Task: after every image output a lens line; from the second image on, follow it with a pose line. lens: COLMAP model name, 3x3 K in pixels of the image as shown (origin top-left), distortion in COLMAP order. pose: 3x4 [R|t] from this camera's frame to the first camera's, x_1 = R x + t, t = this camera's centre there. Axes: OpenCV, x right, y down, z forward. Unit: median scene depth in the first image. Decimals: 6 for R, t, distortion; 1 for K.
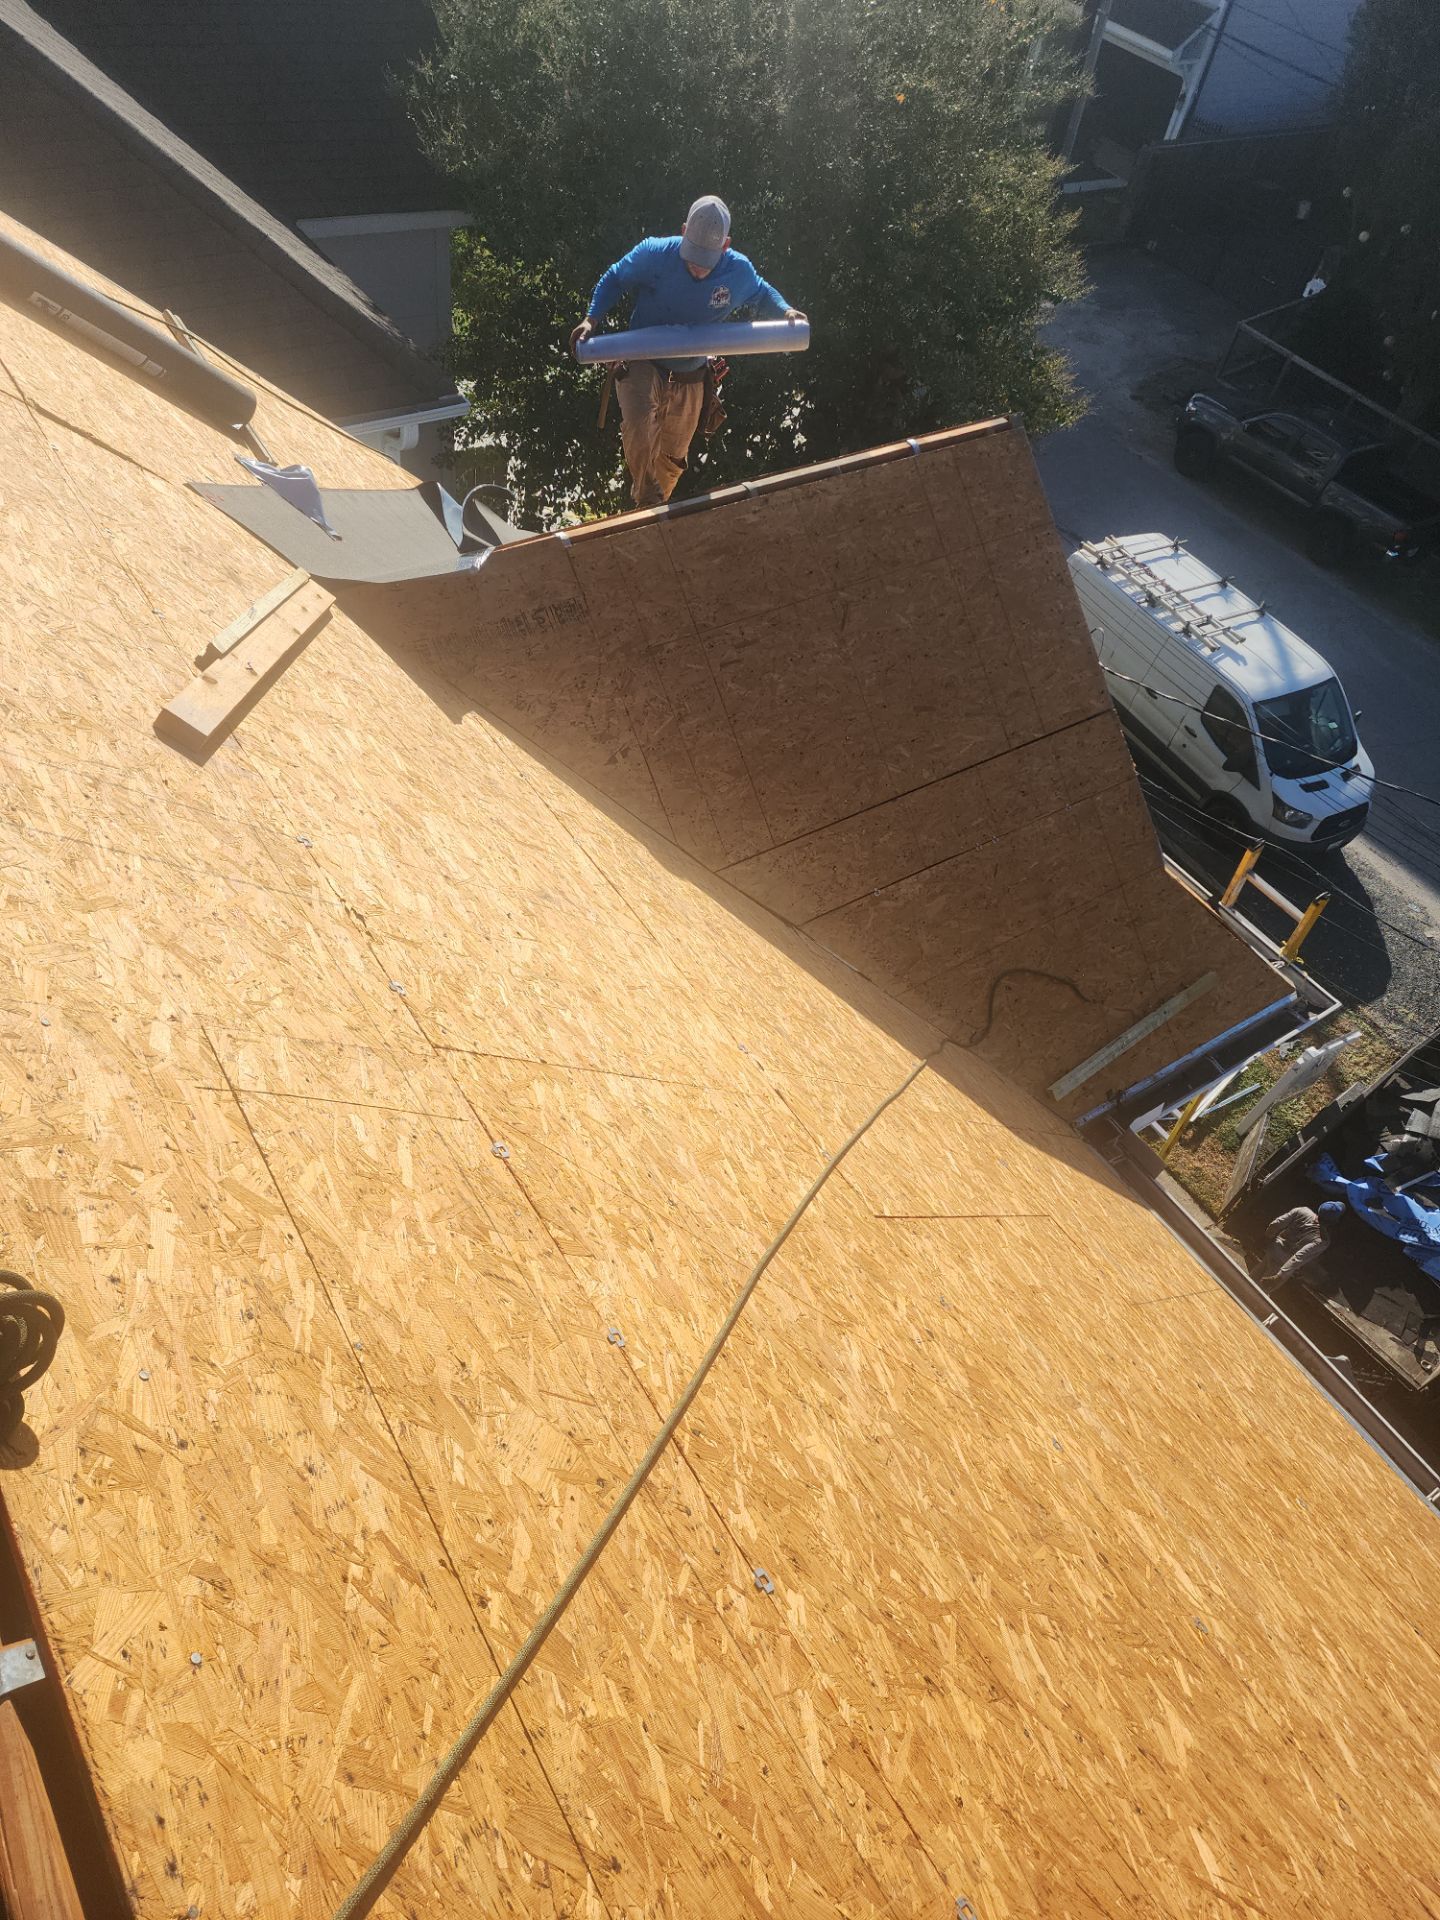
lens RADIAL K [[1267.3, 0, 723.2], [0, 1267.3, 961.0], [0, 0, 1]] dist [0.083611, -0.071287]
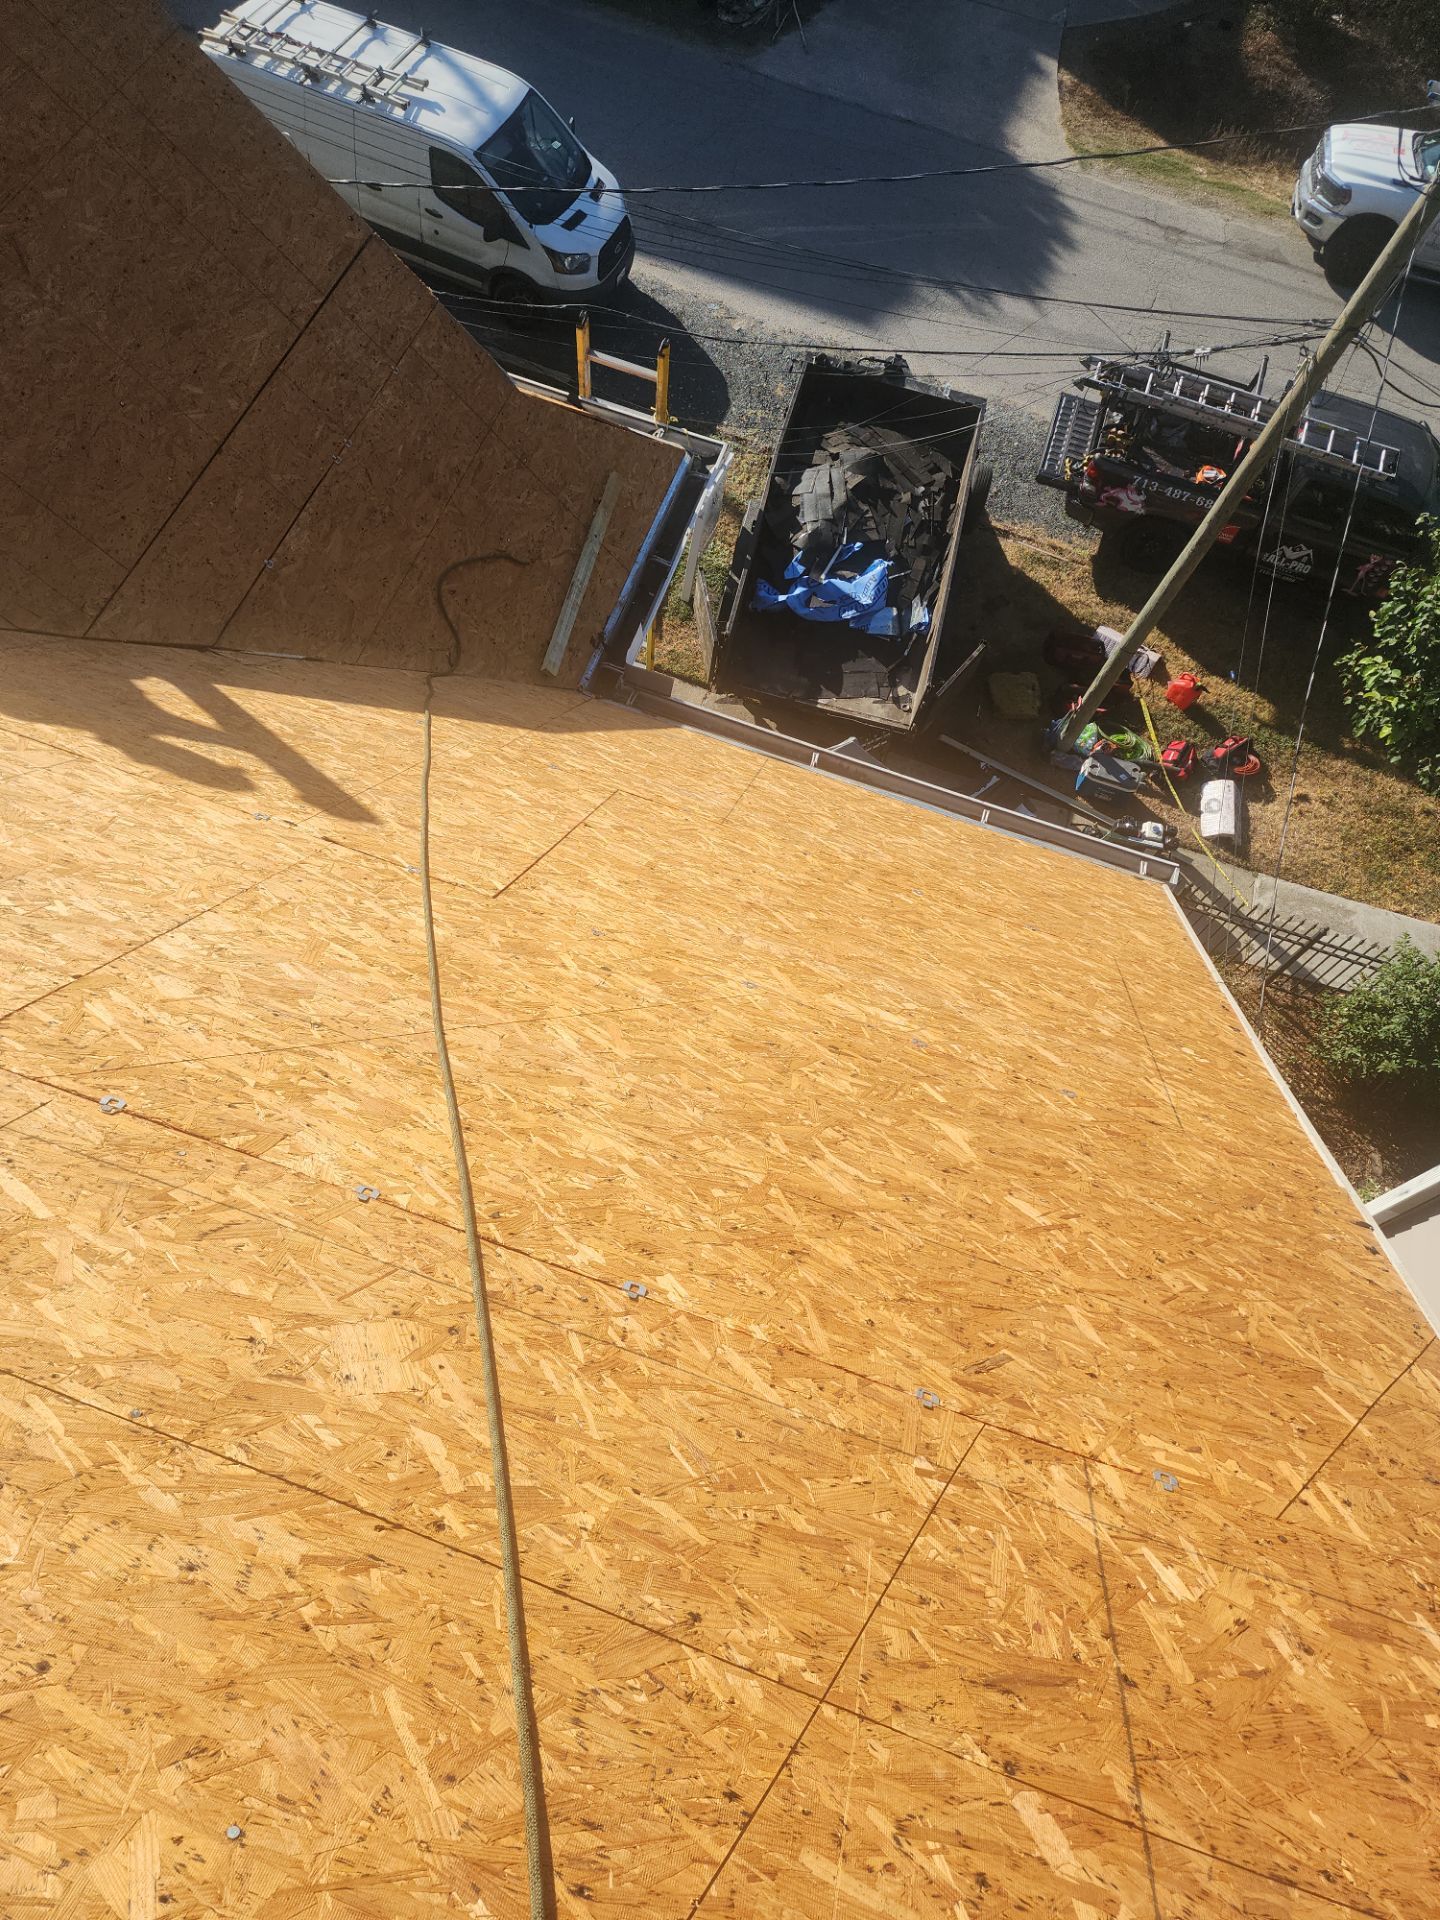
lens RADIAL K [[1267.3, 0, 723.2], [0, 1267.3, 961.0], [0, 0, 1]] dist [0.083611, -0.071287]
pose [[0.790100, -0.558622, 0.252355, -0.016103], [0.452477, 0.809239, 0.374695, -0.054544], [-0.413528, -0.181862, 0.892144, 0.082506]]
